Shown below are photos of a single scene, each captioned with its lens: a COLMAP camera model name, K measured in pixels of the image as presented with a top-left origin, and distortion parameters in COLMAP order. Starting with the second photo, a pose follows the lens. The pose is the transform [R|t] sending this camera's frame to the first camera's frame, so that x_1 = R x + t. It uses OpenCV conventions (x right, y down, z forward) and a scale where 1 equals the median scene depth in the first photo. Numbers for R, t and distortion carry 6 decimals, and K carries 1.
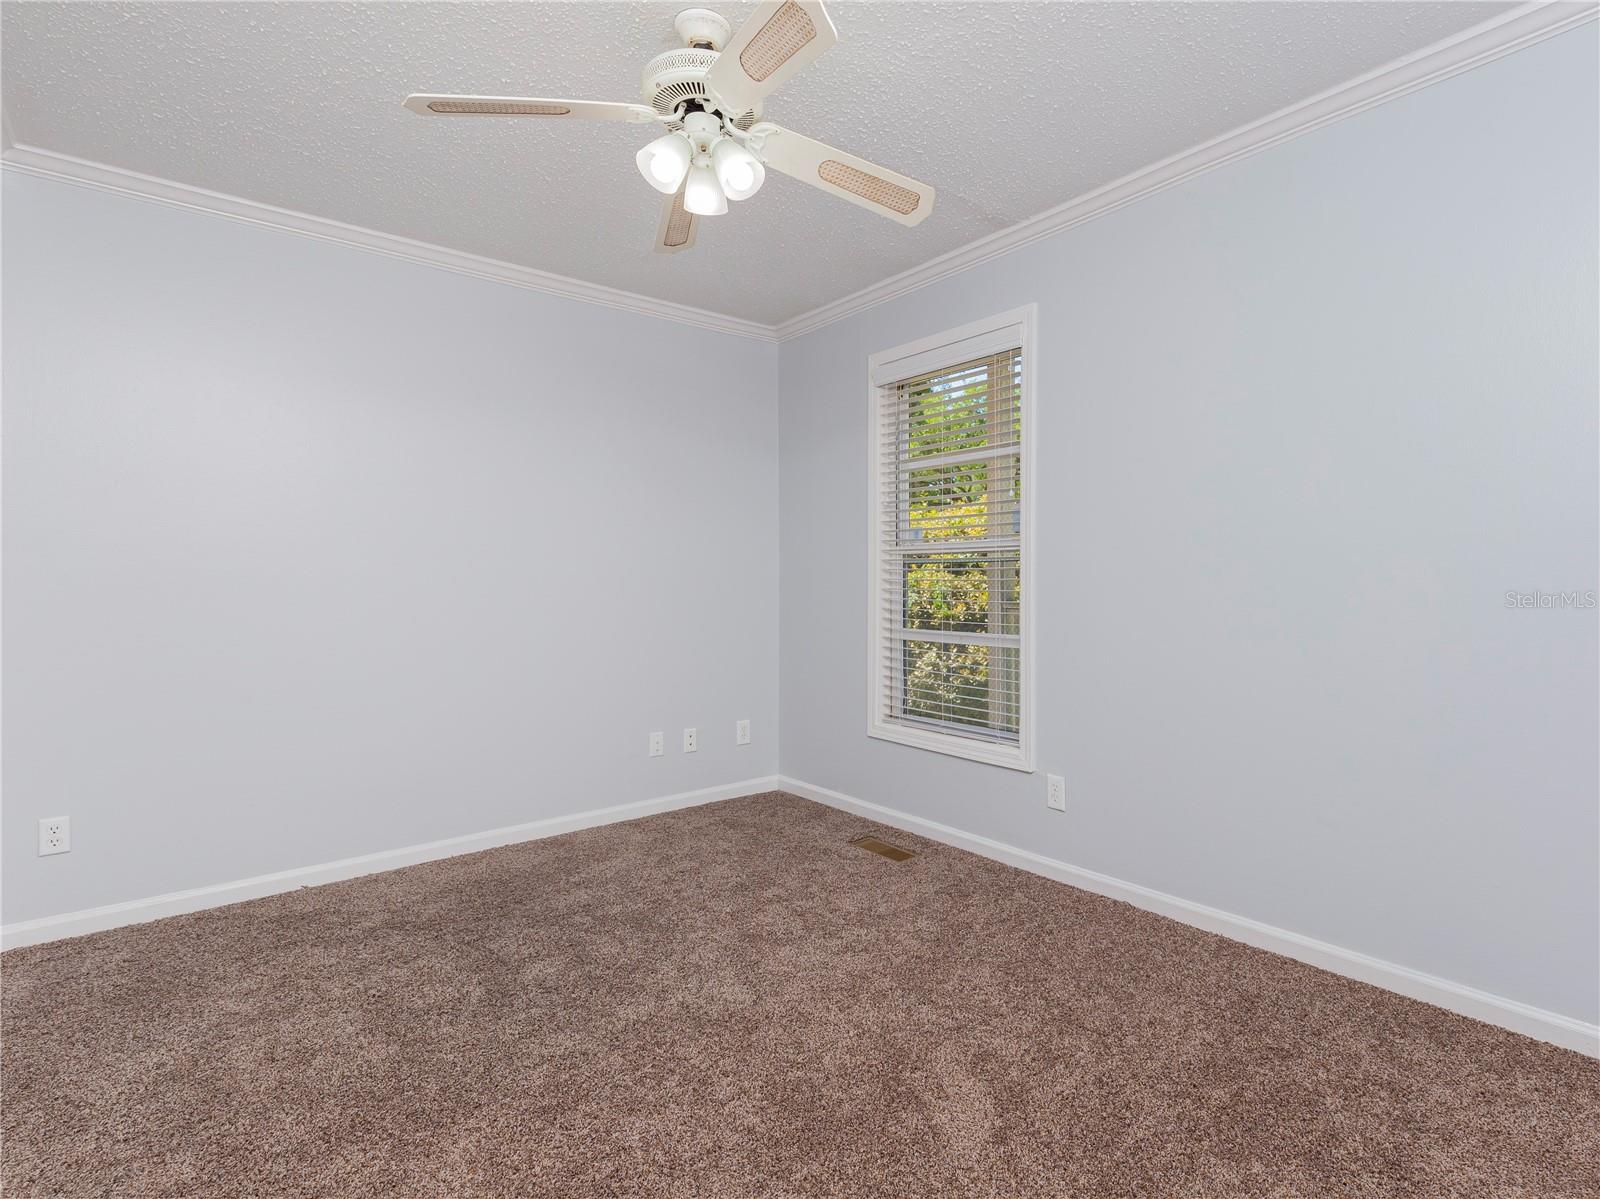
lens RADIAL K [[798.6, 0, 793.4], [0, 798.6, 591.9], [0, 0, 1]] dist [-0.015966, 0.001387]
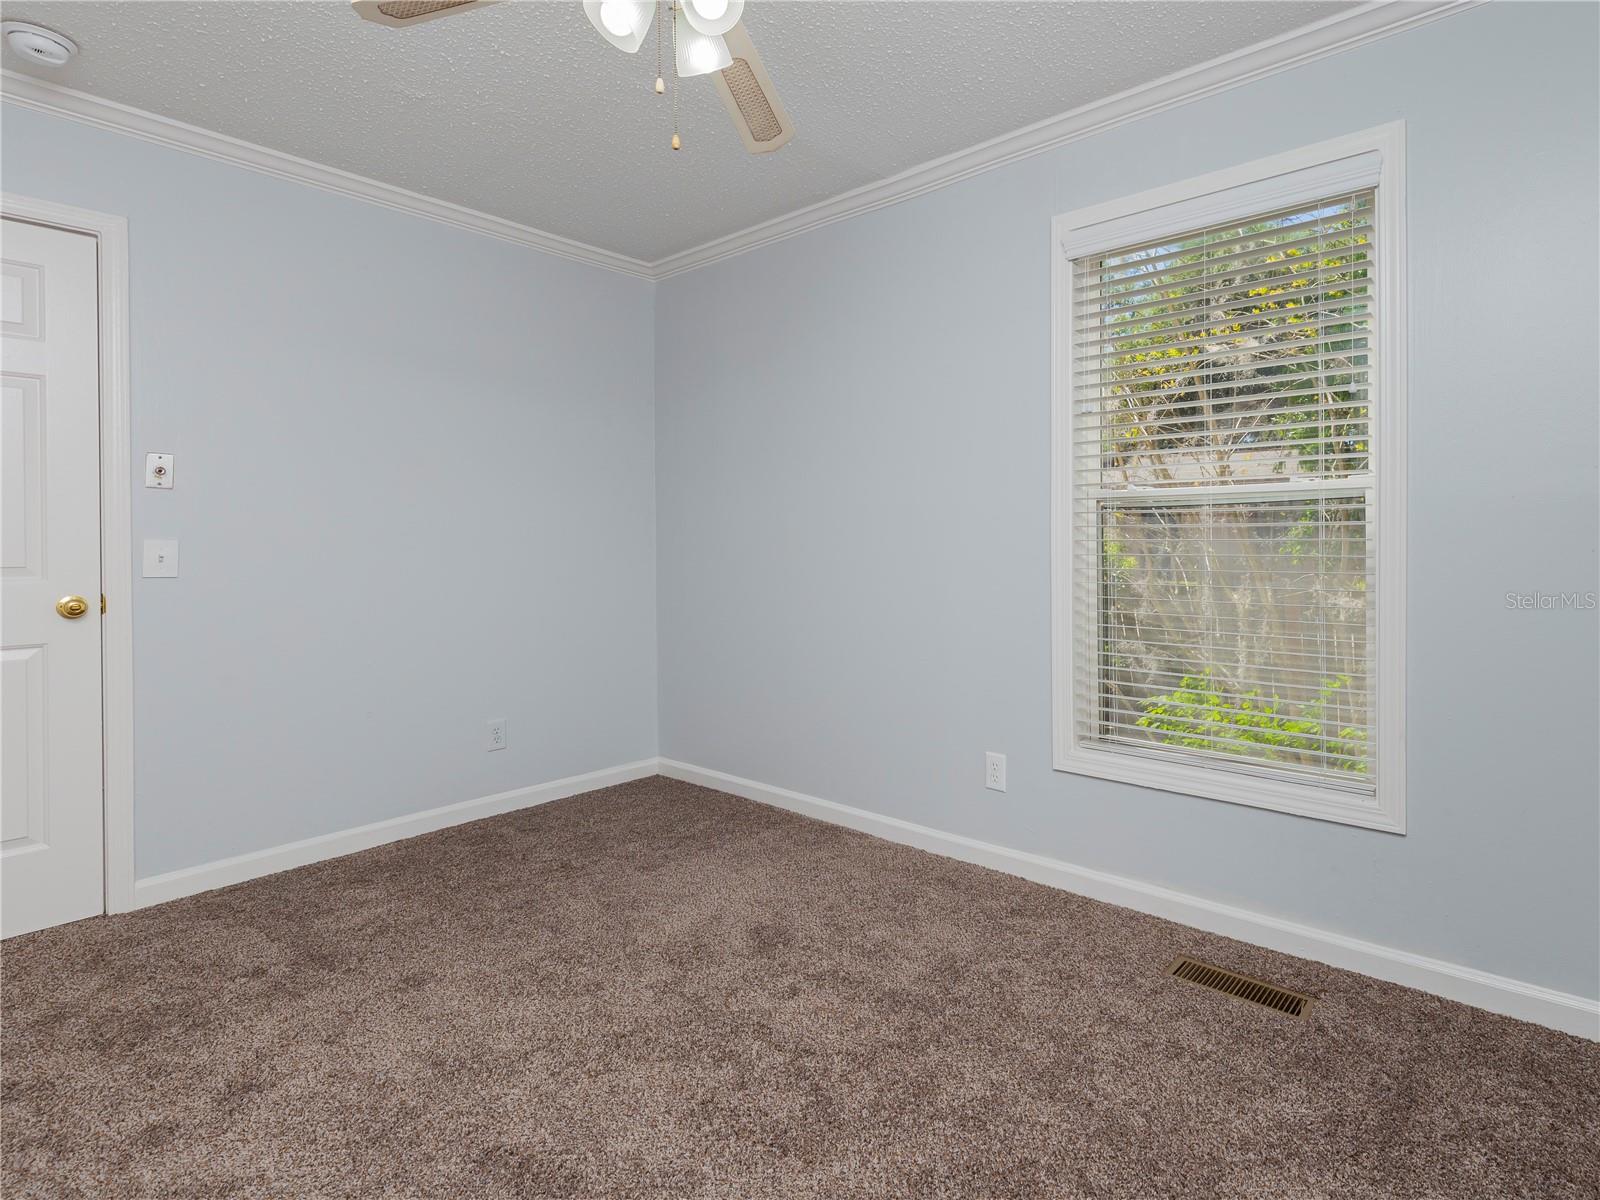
lens RADIAL K [[798.6, 0, 751.1], [0, 798.6, 530.2], [0, 0, 1]] dist [-0.015966, 0.001387]
pose [[0.985328, 0.001938, 0.170660, -0.103727], [0.002730, 0.999629, -0.027116, -0.001860], [-0.170649, 0.027184, 0.984957, 0.137243]]
